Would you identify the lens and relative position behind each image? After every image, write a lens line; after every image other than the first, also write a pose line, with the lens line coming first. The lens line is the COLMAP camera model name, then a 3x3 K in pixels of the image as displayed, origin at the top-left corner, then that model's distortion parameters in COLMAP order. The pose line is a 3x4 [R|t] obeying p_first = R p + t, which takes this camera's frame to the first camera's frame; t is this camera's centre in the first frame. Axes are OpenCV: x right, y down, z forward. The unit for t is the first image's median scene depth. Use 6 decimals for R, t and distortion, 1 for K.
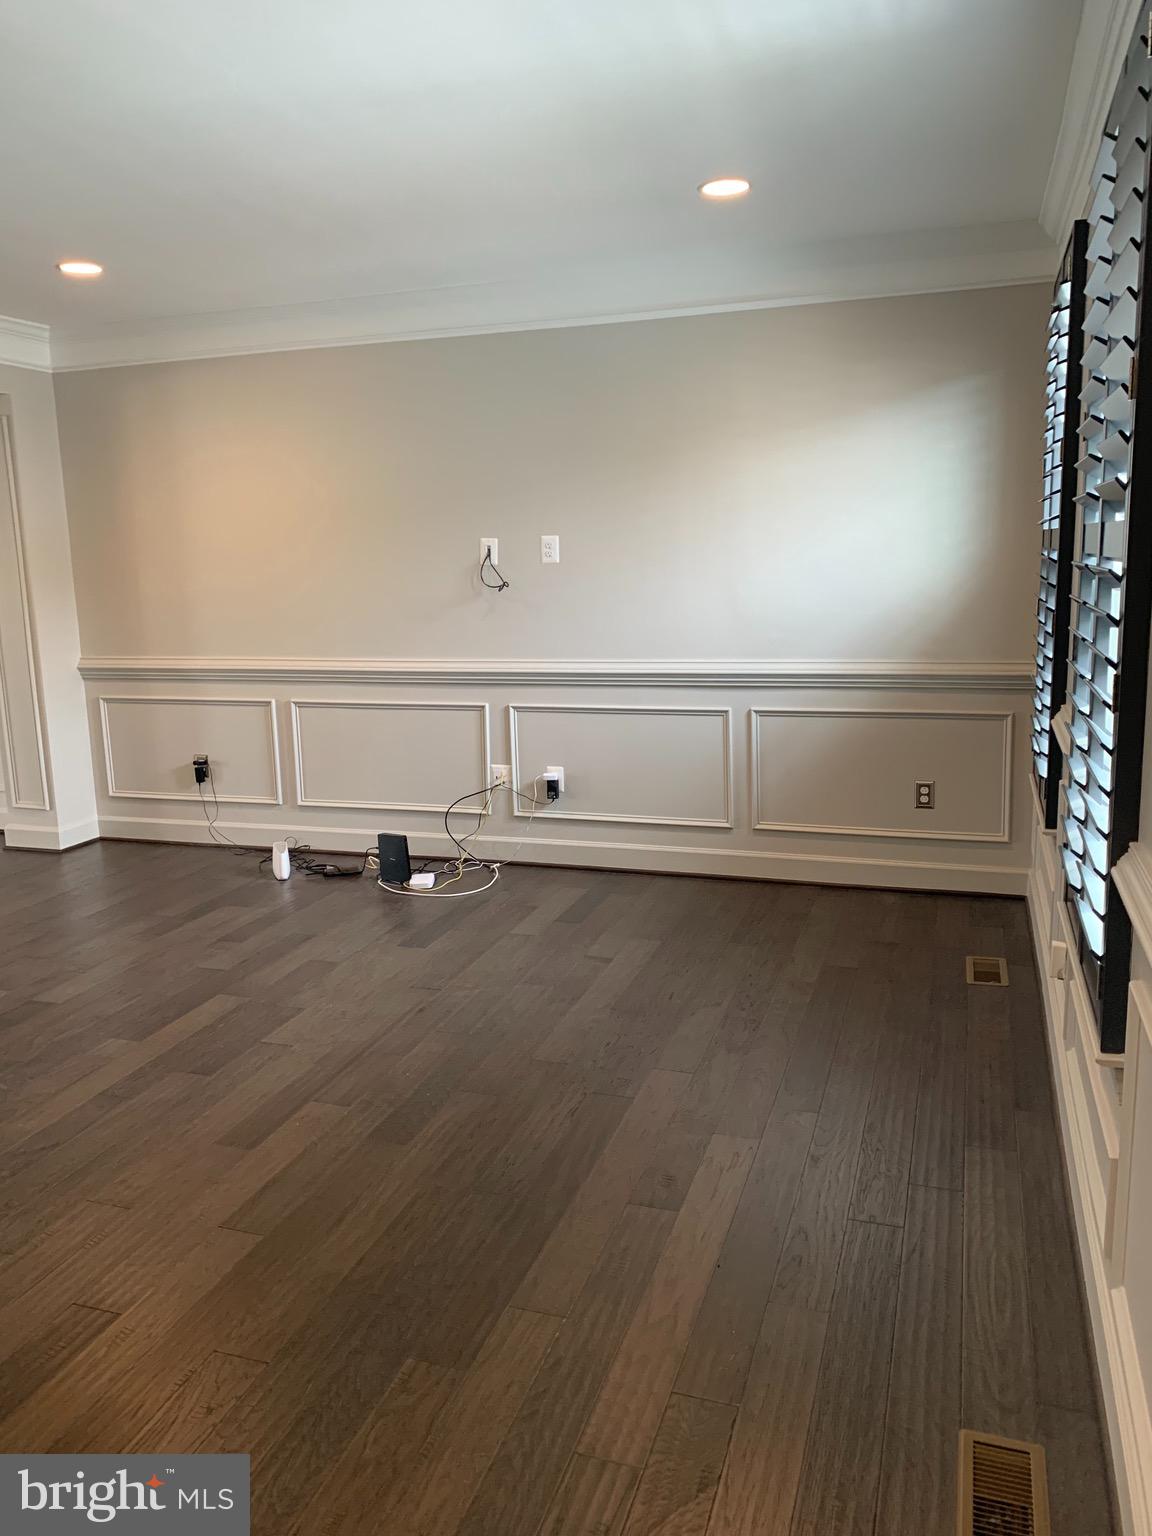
lens RADIAL K [[1170.7, 0, 565.4], [0, 1170.7, 763.5], [0, 0, 1]] dist [0.022115, -0.044762]
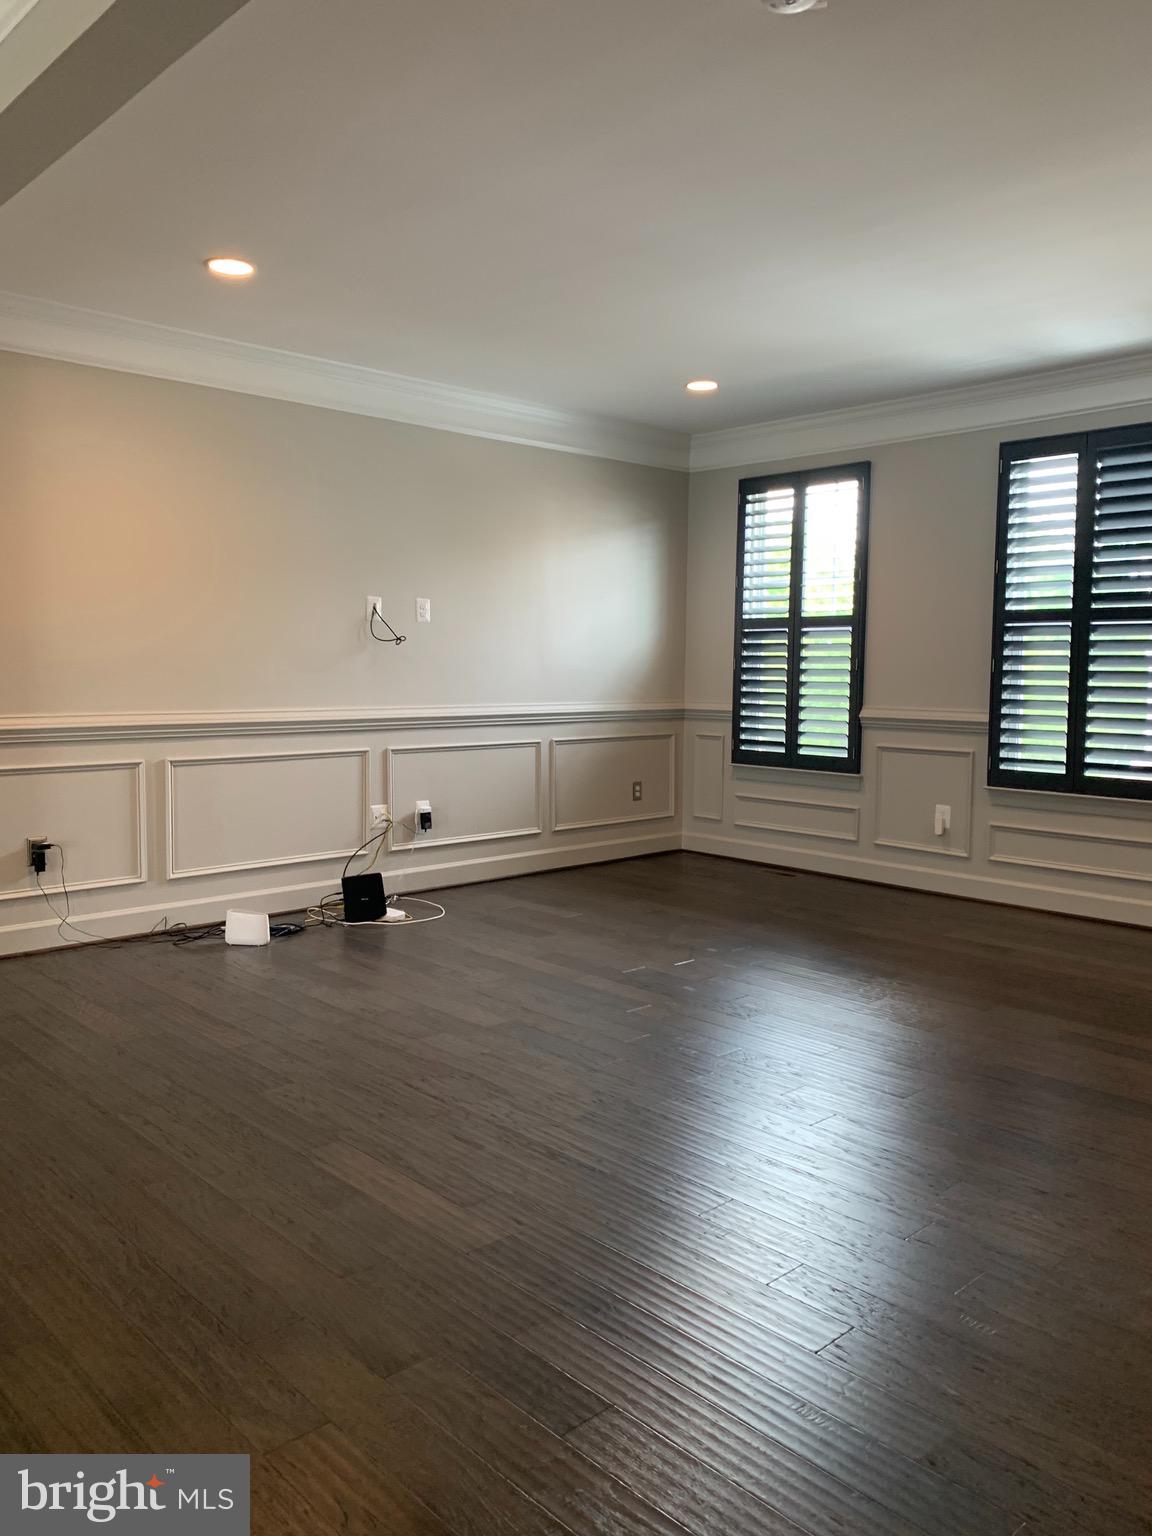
lens RADIAL K [[1170.7, 0, 565.4], [0, 1170.7, 763.5], [0, 0, 1]] dist [0.022115, -0.044762]
pose [[0.465658, -0.046968, 0.883718, -1.020482], [0.134038, 0.990813, -0.017969, 0.006328], [-0.874755, 0.126819, 0.467675, 0.375008]]
